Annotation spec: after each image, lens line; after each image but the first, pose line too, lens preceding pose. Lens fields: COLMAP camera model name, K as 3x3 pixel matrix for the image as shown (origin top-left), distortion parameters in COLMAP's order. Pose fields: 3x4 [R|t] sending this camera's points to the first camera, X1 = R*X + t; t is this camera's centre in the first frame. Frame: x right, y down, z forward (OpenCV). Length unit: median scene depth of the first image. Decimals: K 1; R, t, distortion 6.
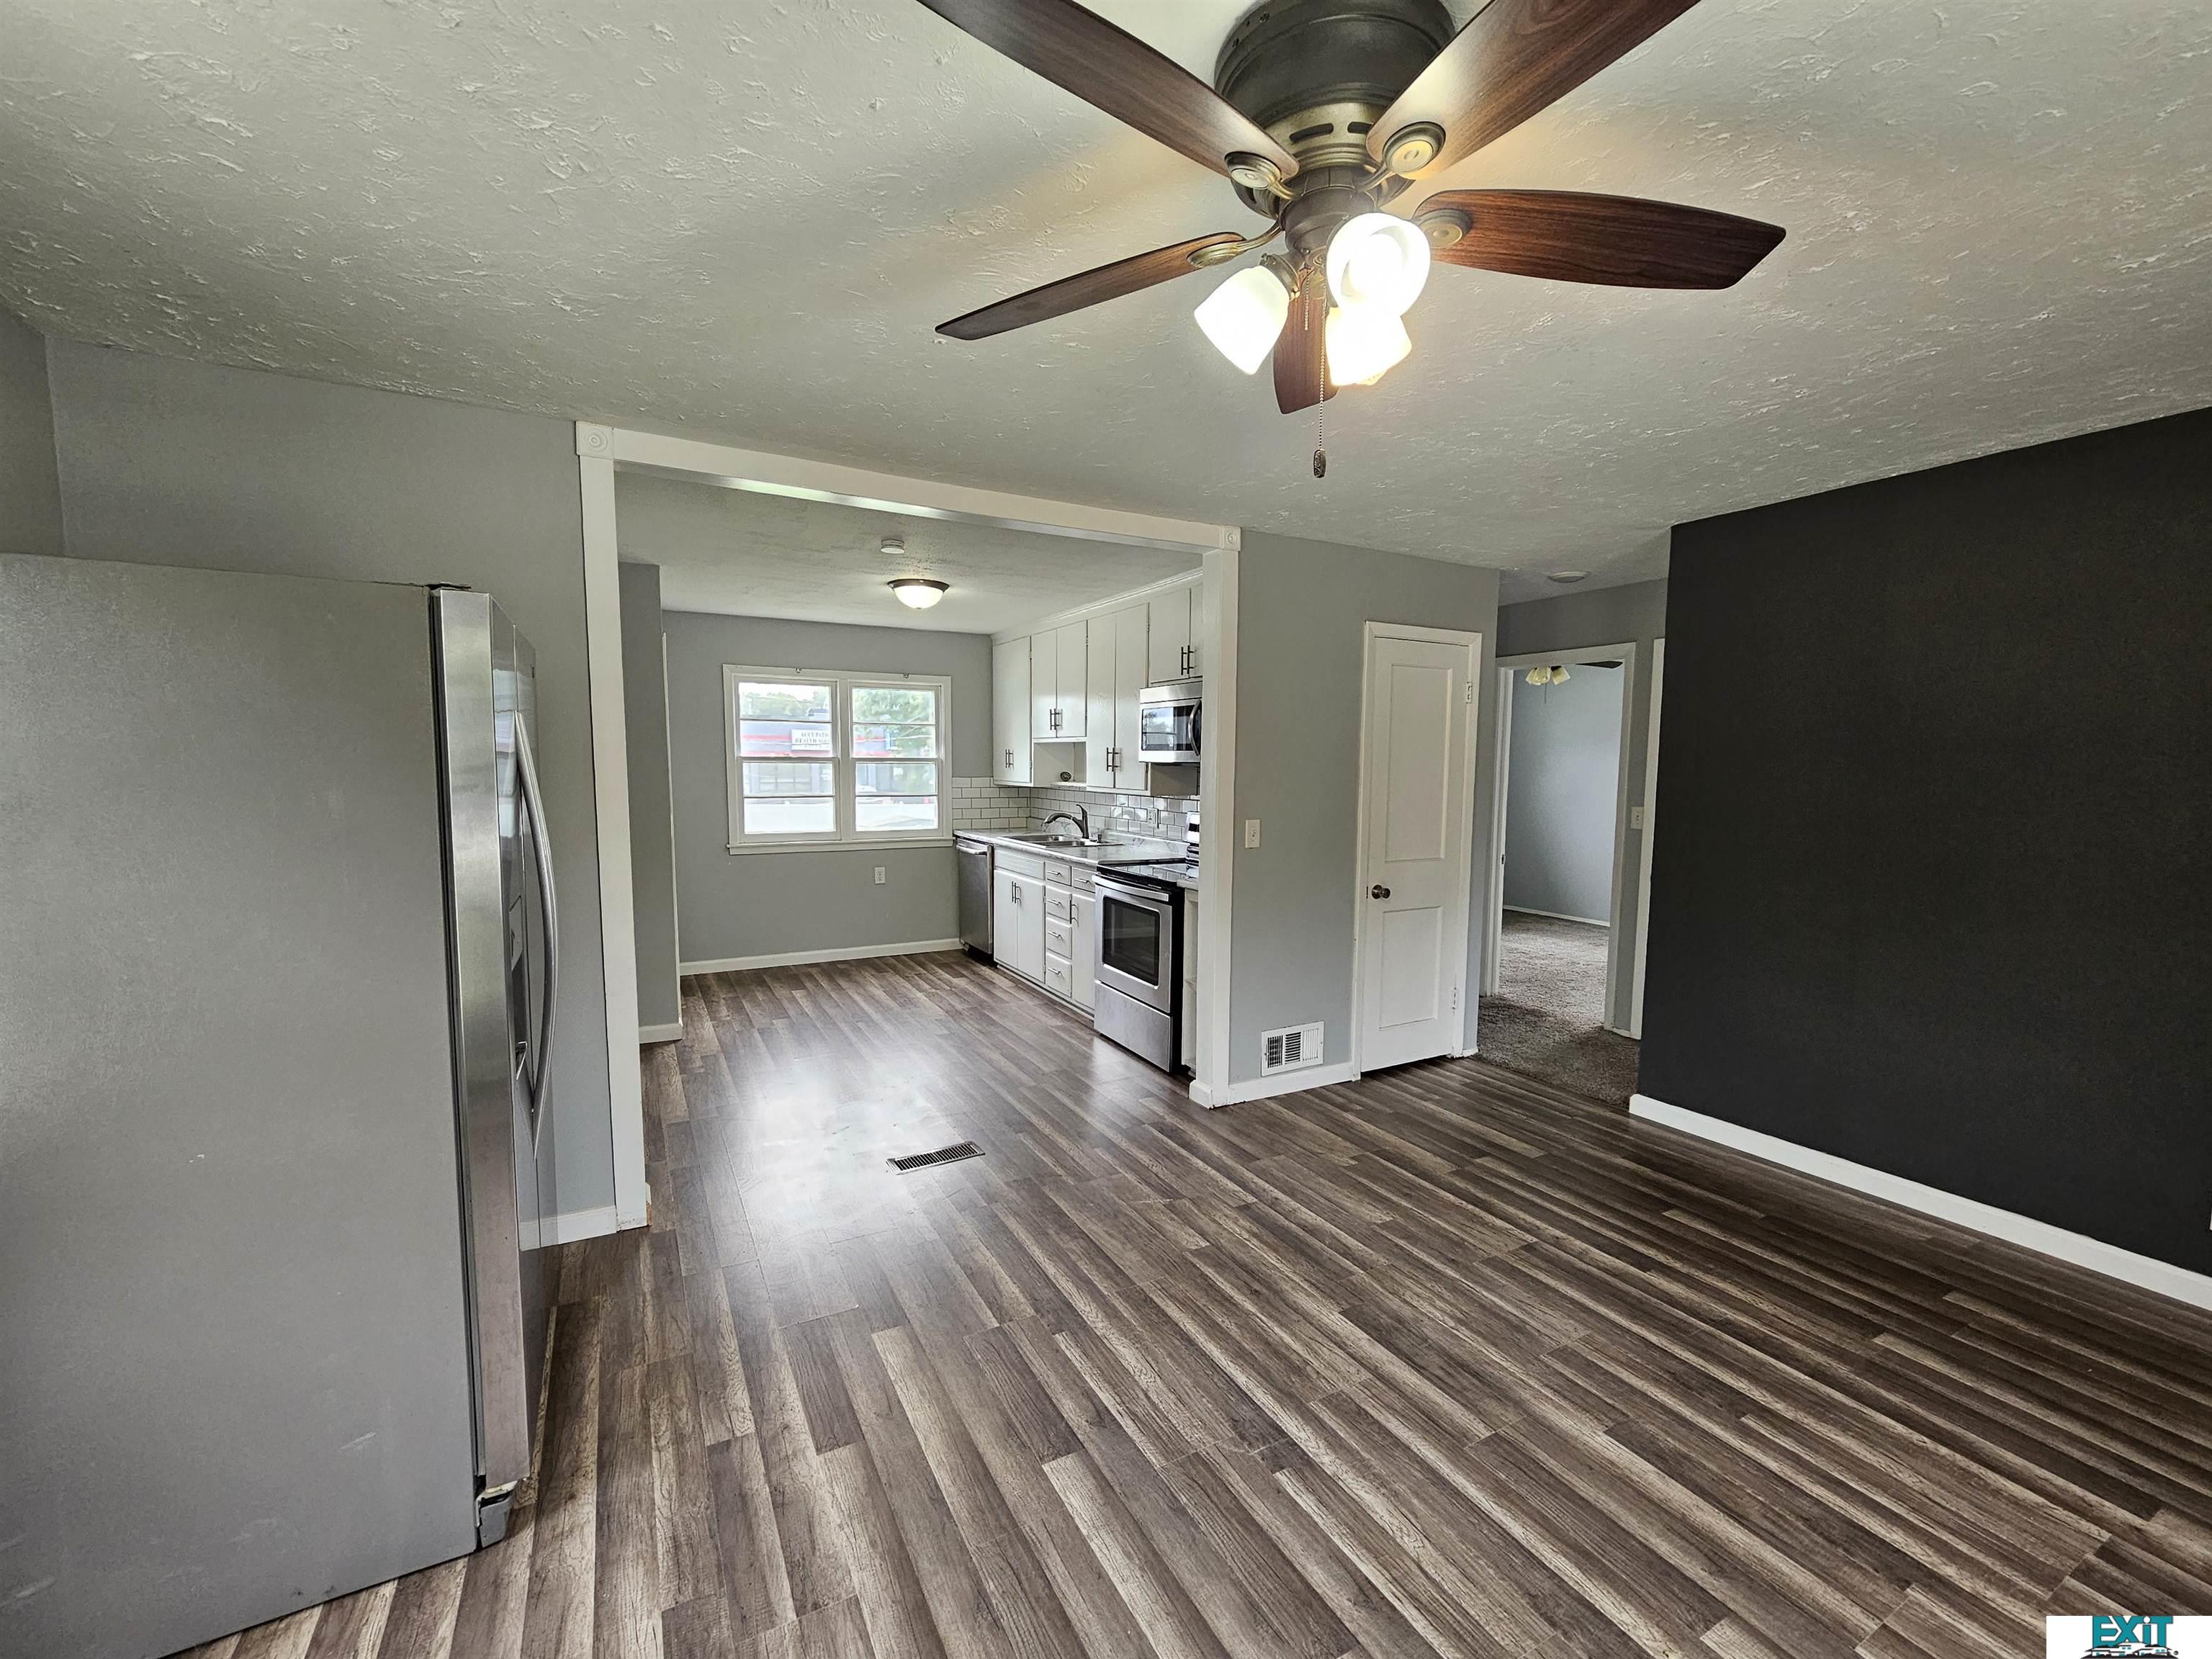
lens RADIAL K [[903.3, 0, 1098.2], [0, 903.3, 846.9], [0, 0, 1]] dist [-0.002257, -0.000771]
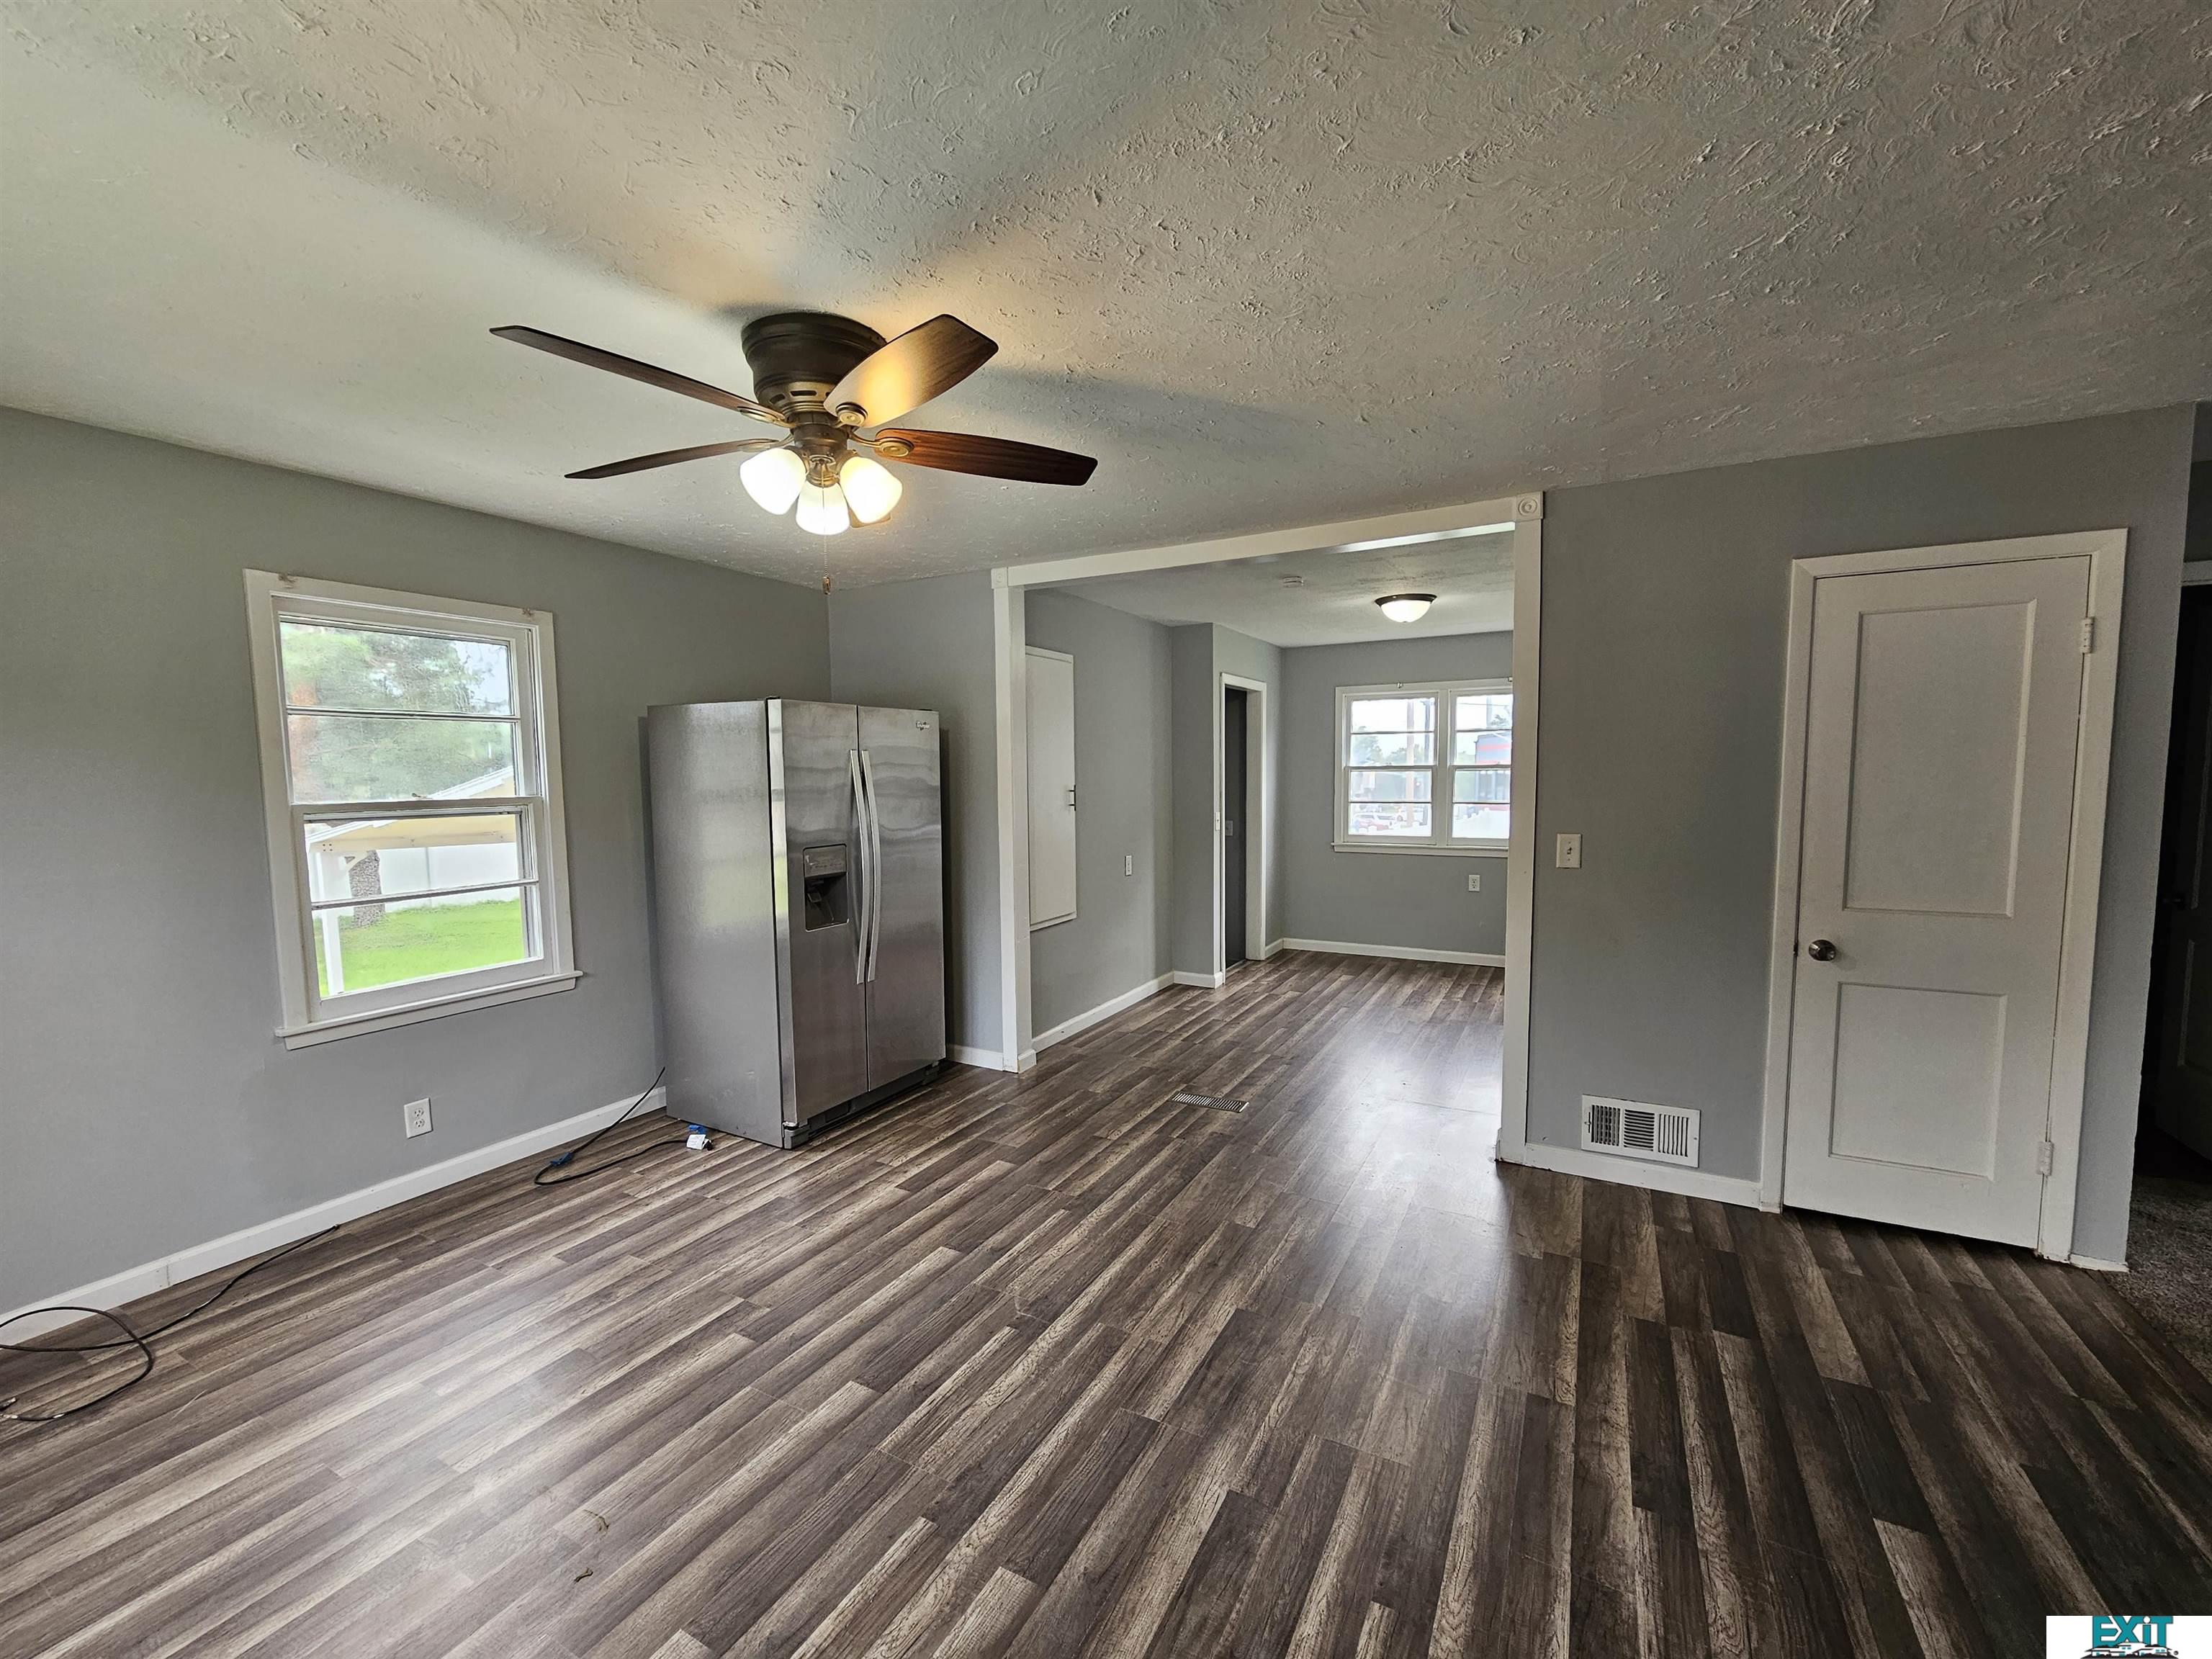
lens RADIAL K [[903.3, 0, 1098.2], [0, 903.3, 846.9], [0, 0, 1]] dist [-0.002257, -0.000771]
pose [[0.550177, 0.055727, -0.833187, 0.456051], [-0.063847, 0.997657, 0.024567, -0.008169], [0.832604, 0.039680, 0.552446, 0.131281]]
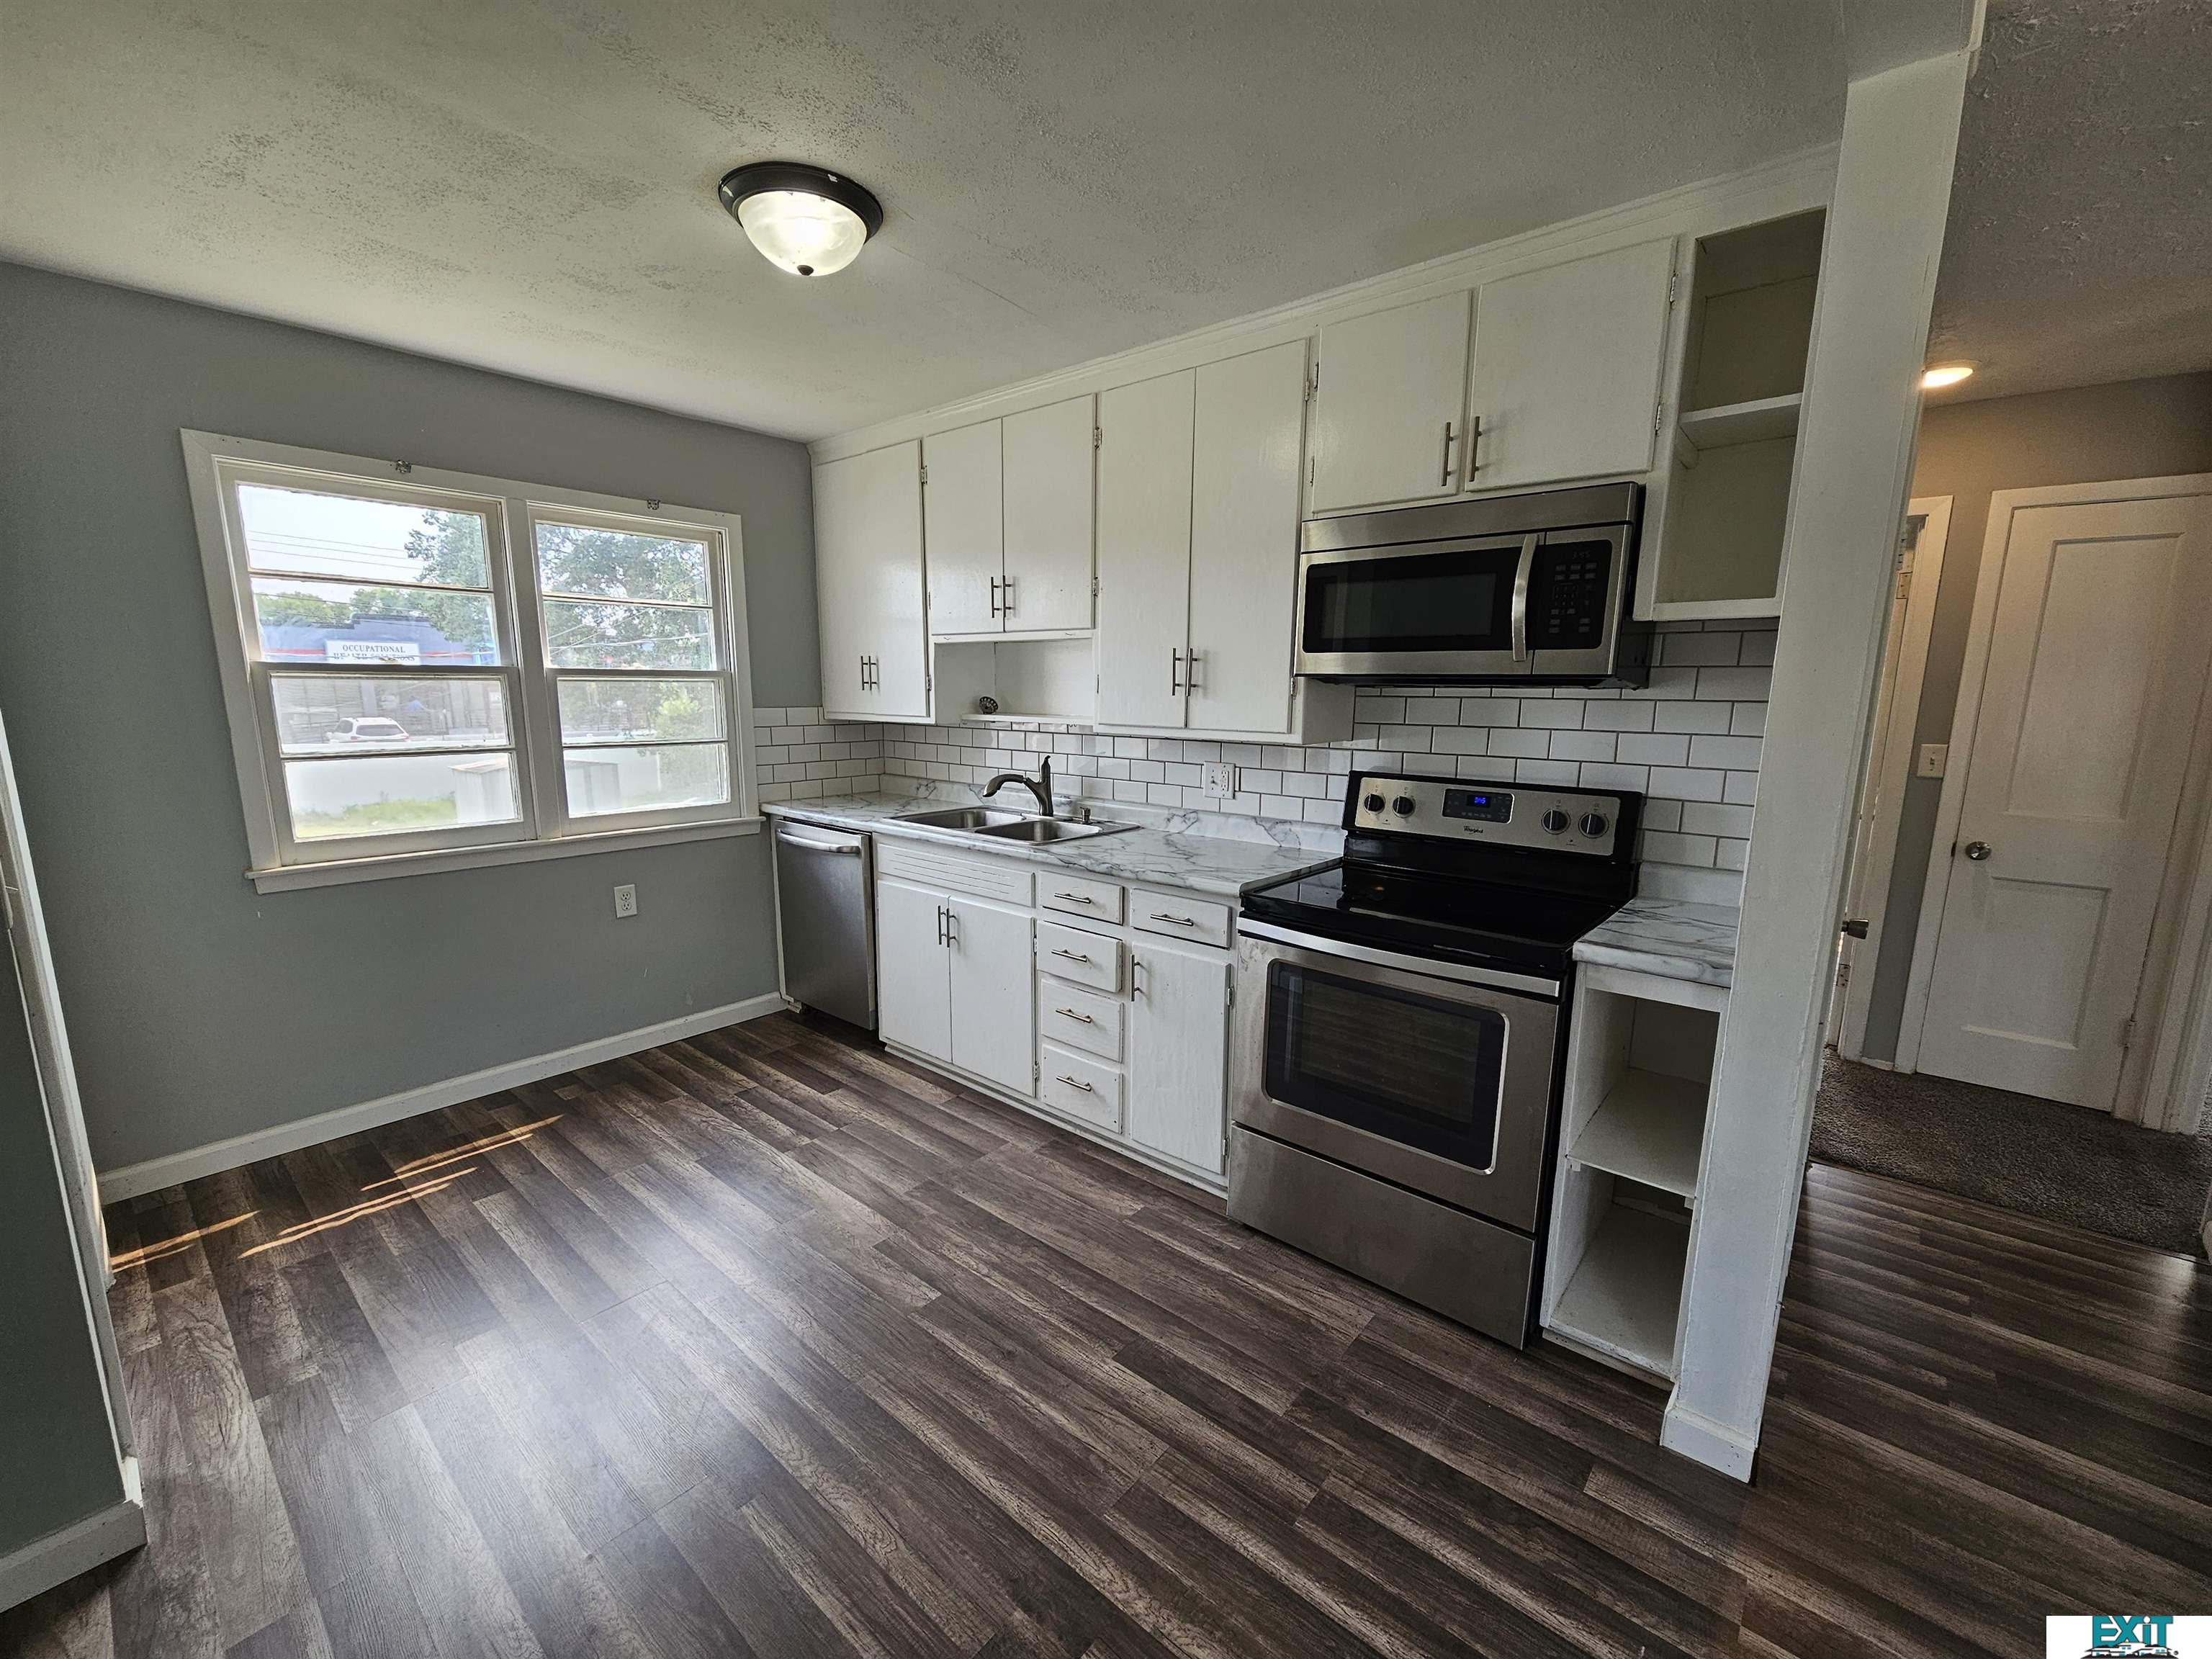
lens RADIAL K [[903.3, 0, 1098.2], [0, 903.3, 846.9], [0, 0, 1]] dist [-0.002257, -0.000771]
pose [[0.930431, -0.064181, 0.360803, -0.222045], [0.033826, 0.995382, 0.089832, -0.045992], [-0.364902, -0.071378, 0.928306, 0.538344]]
